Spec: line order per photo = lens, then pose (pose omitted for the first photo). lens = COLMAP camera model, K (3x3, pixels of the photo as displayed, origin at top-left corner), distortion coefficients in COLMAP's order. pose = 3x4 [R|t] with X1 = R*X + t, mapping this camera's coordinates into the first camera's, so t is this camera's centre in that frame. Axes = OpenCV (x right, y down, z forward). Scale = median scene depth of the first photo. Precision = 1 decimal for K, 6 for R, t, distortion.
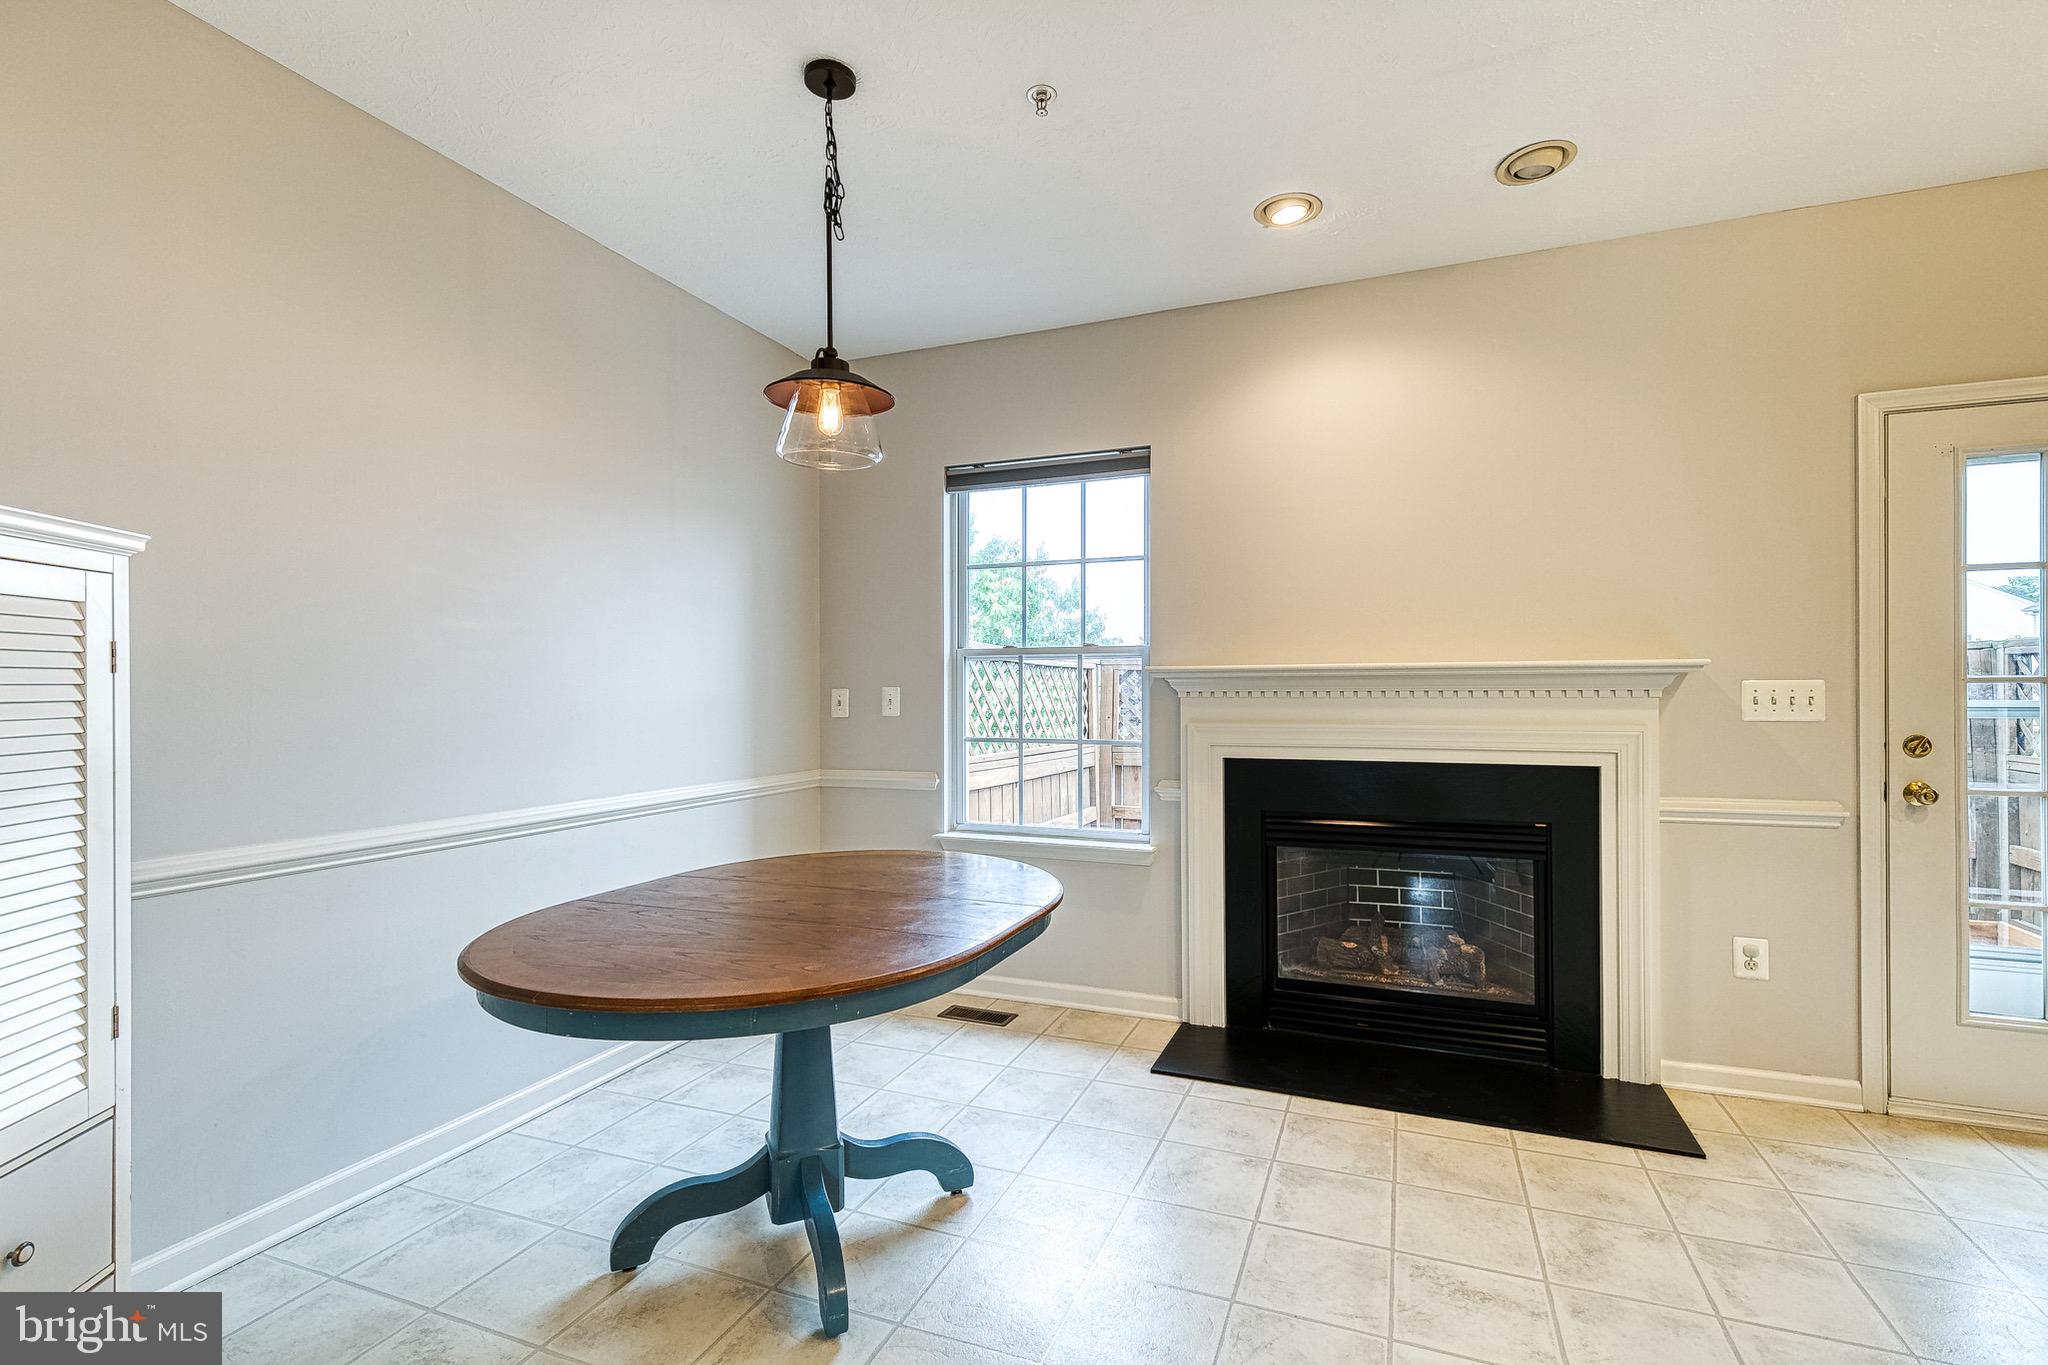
lens RADIAL K [[904.8, 0, 1056.8], [0, 904.8, 689.1], [0, 0, 1]] dist [0.001676, -0.000188]
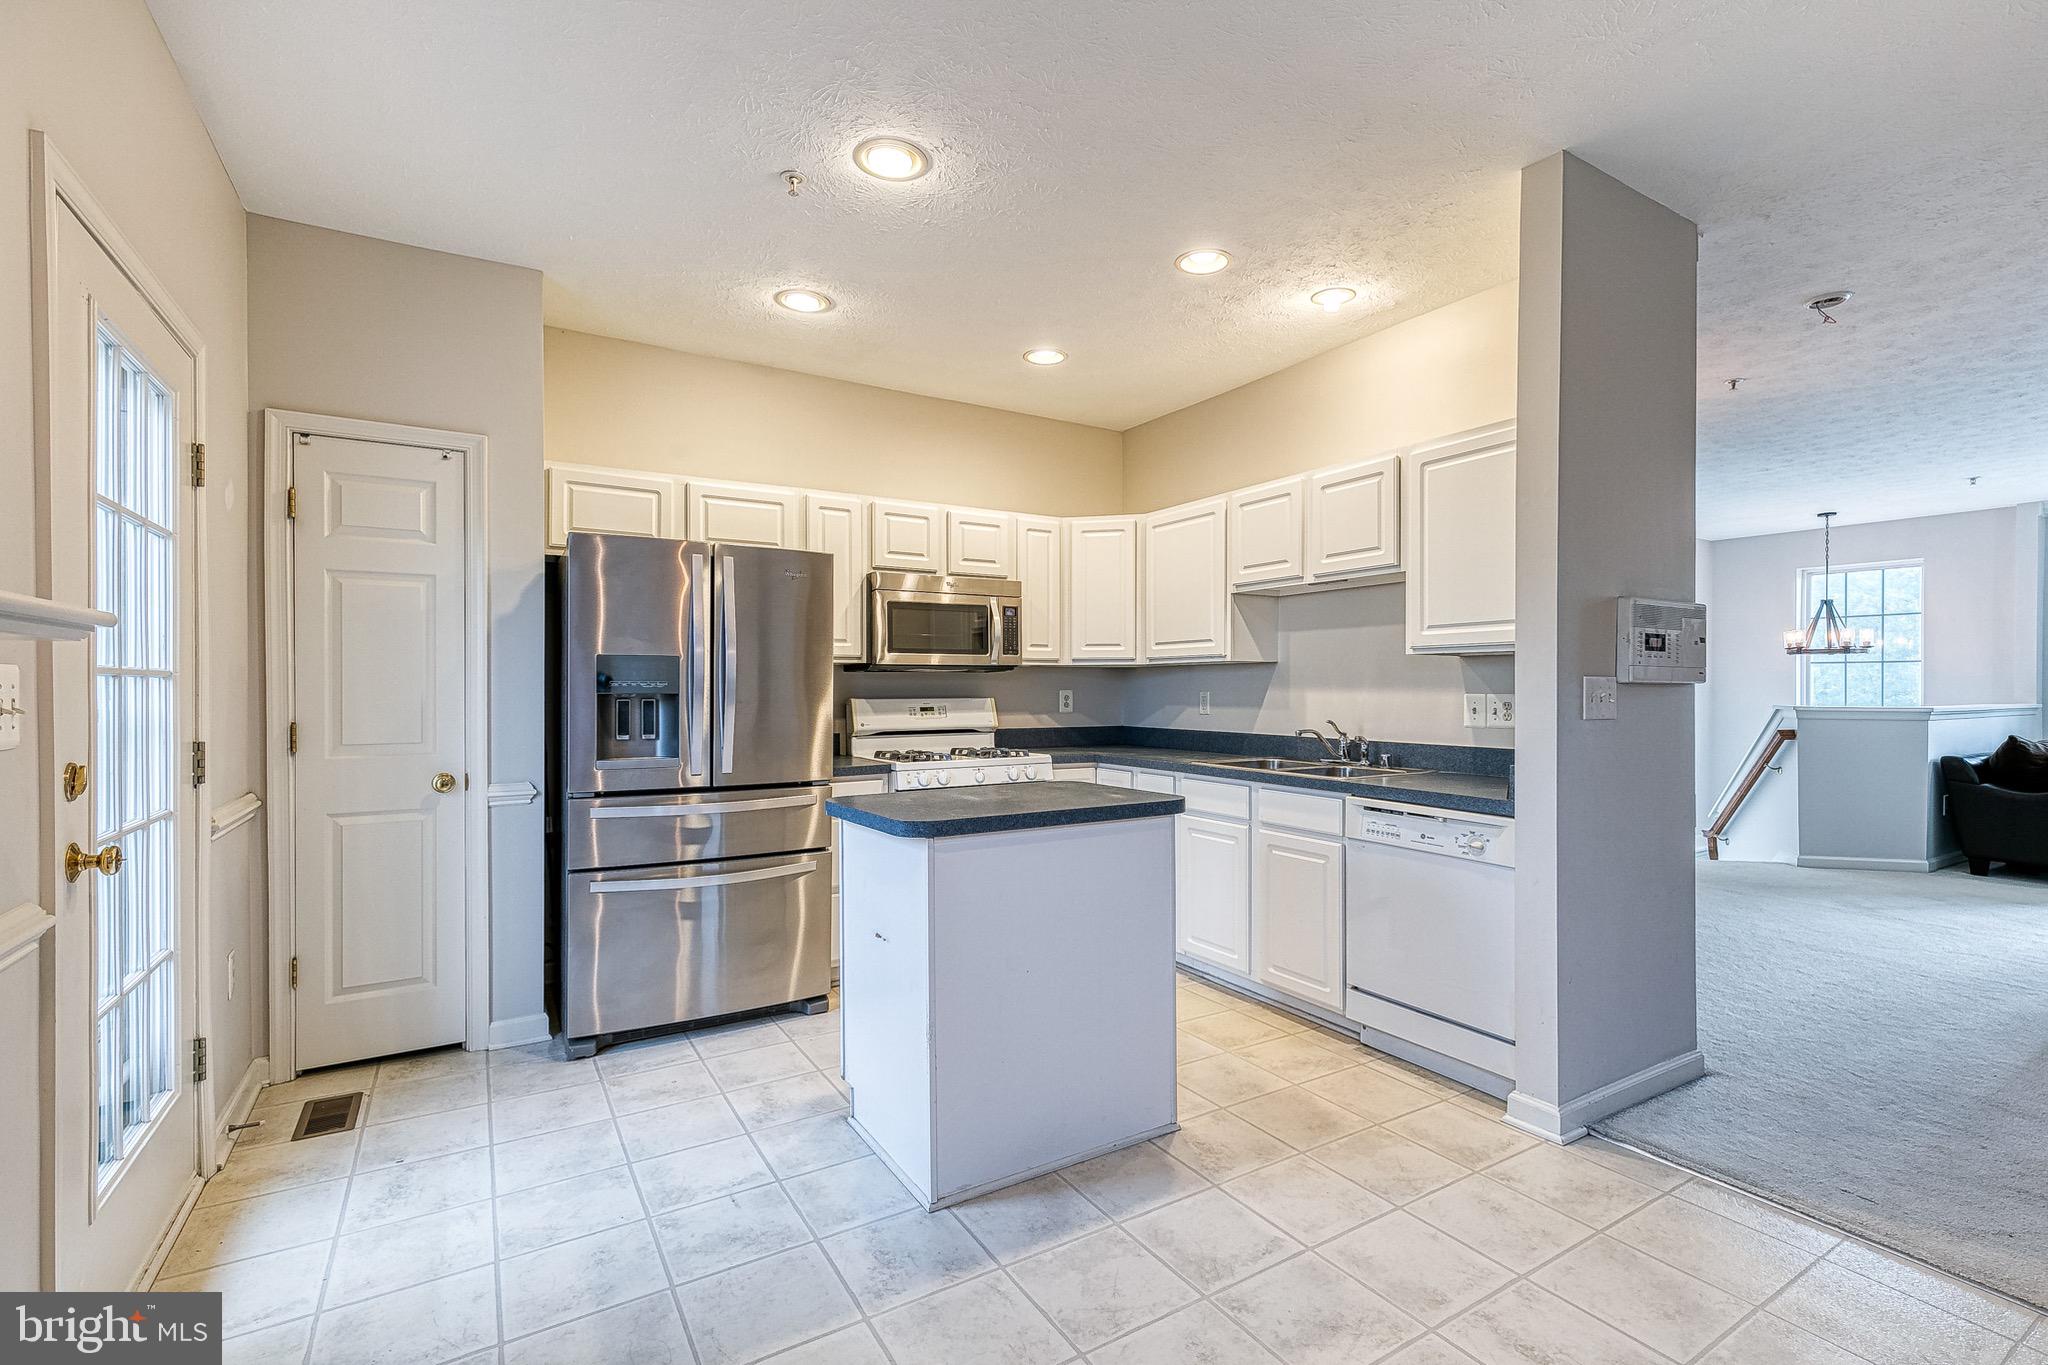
lens RADIAL K [[926.0, 0, 1043.1], [0, 926.0, 689.4], [0, 0, 1]] dist [0.008438, -0.000118]
pose [[-0.799708, 0.000199, 0.600389, 0.076684], [-0.002064, 0.999993, -0.003082, 0.002883], [-0.600385, -0.003704, -0.799702, 1.036642]]
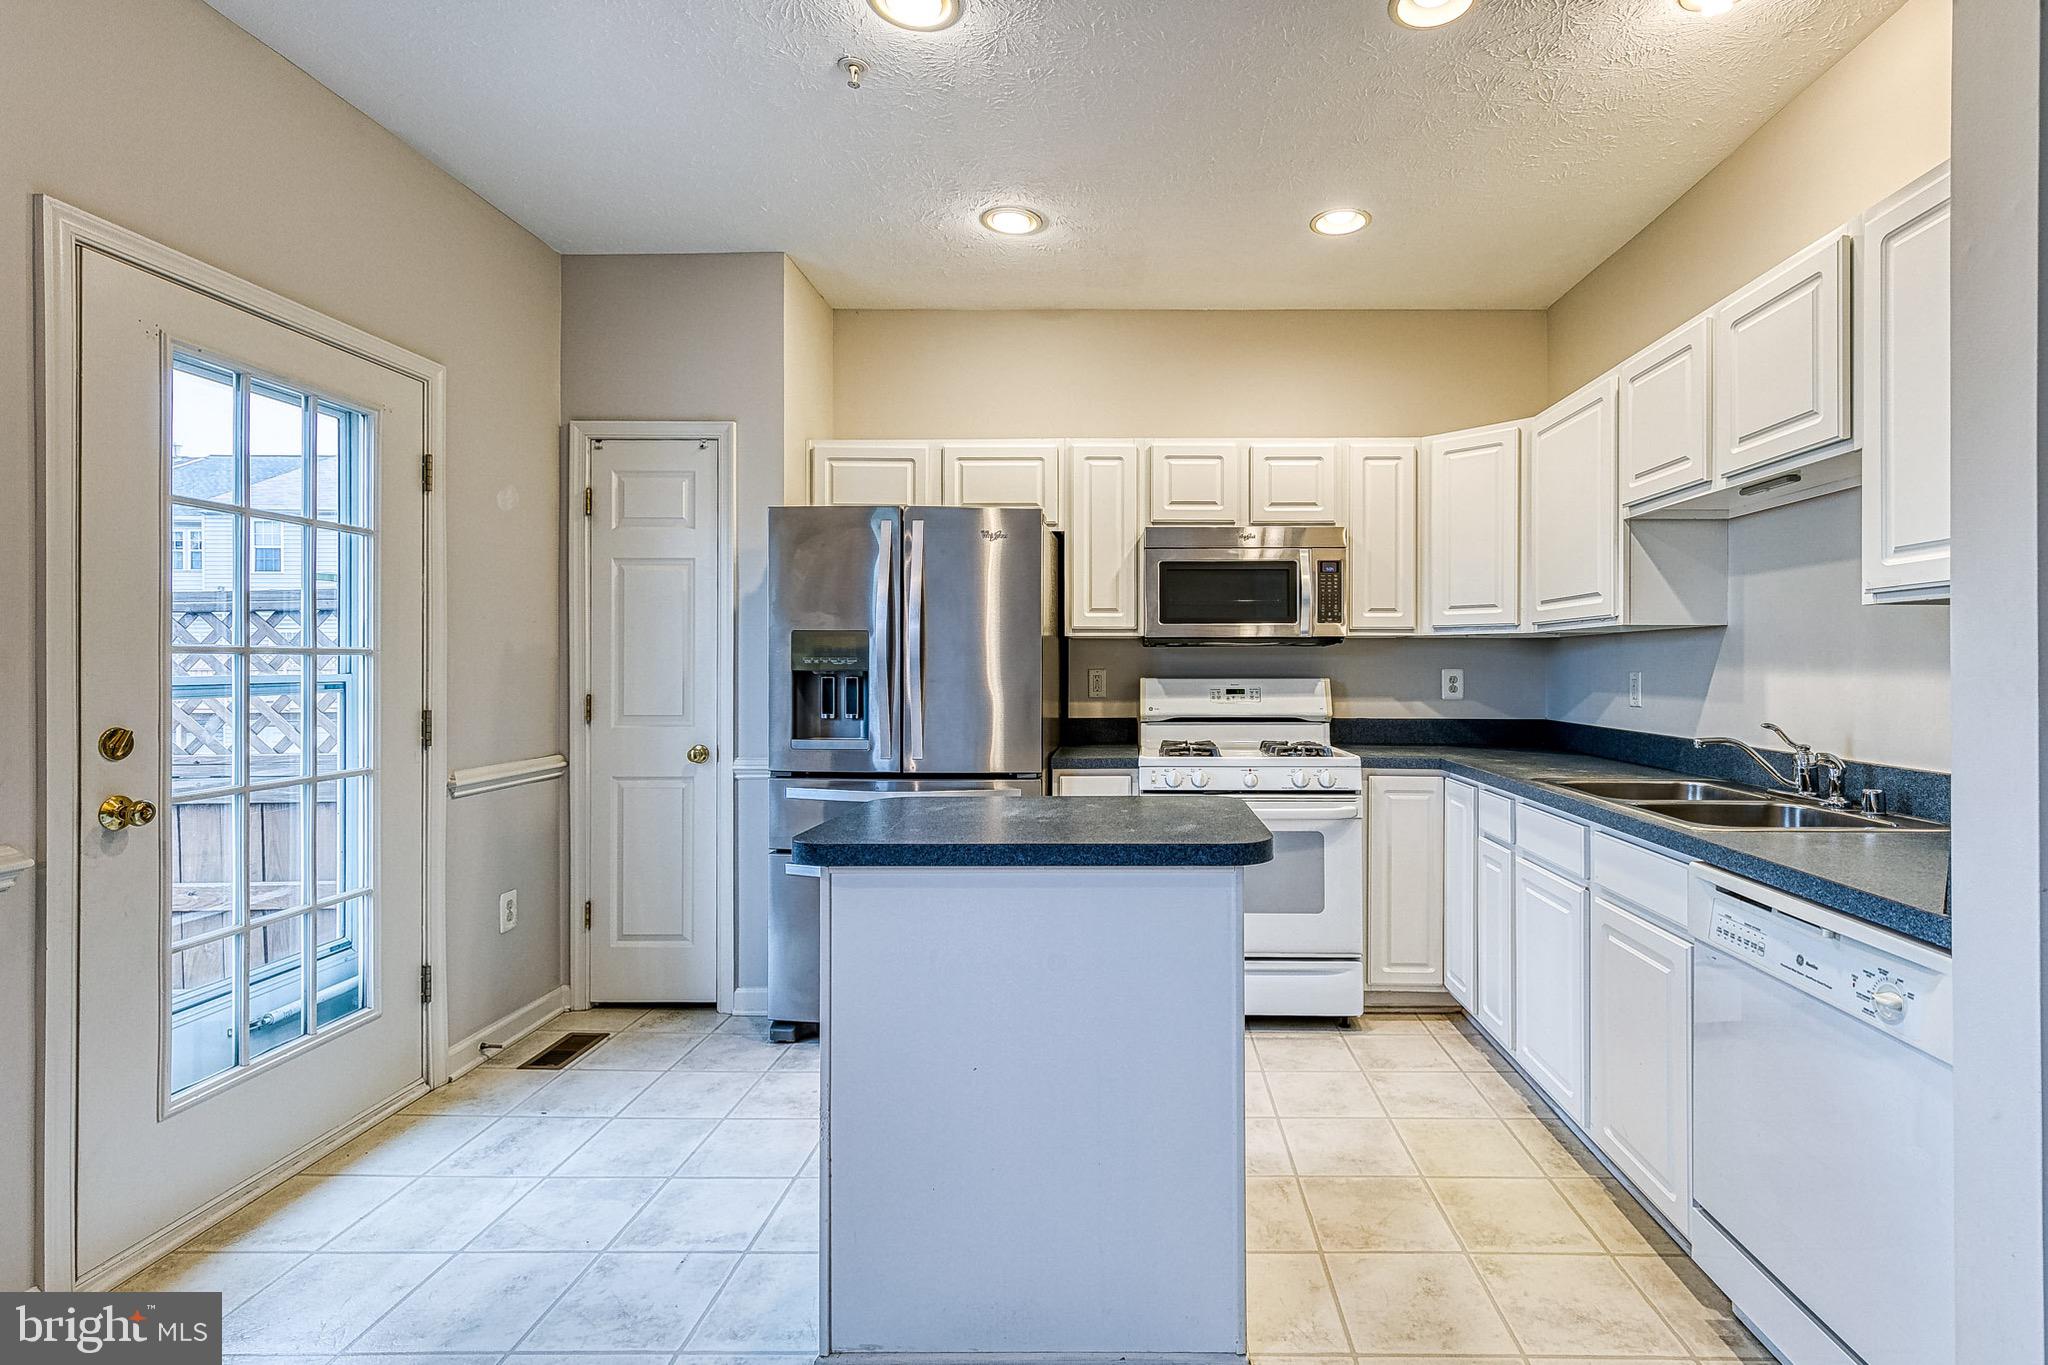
lens RADIAL K [[963.1, 0, 1124.9], [0, 963.1, 662.8], [0, 0, 1]] dist [0.008162, -0.000307]
pose [[-0.356465, 0.002120, 0.934306, -0.016846], [-0.006469, 0.999968, -0.004737, -0.000786], [-0.934286, -0.007732, -0.356440, 0.512576]]
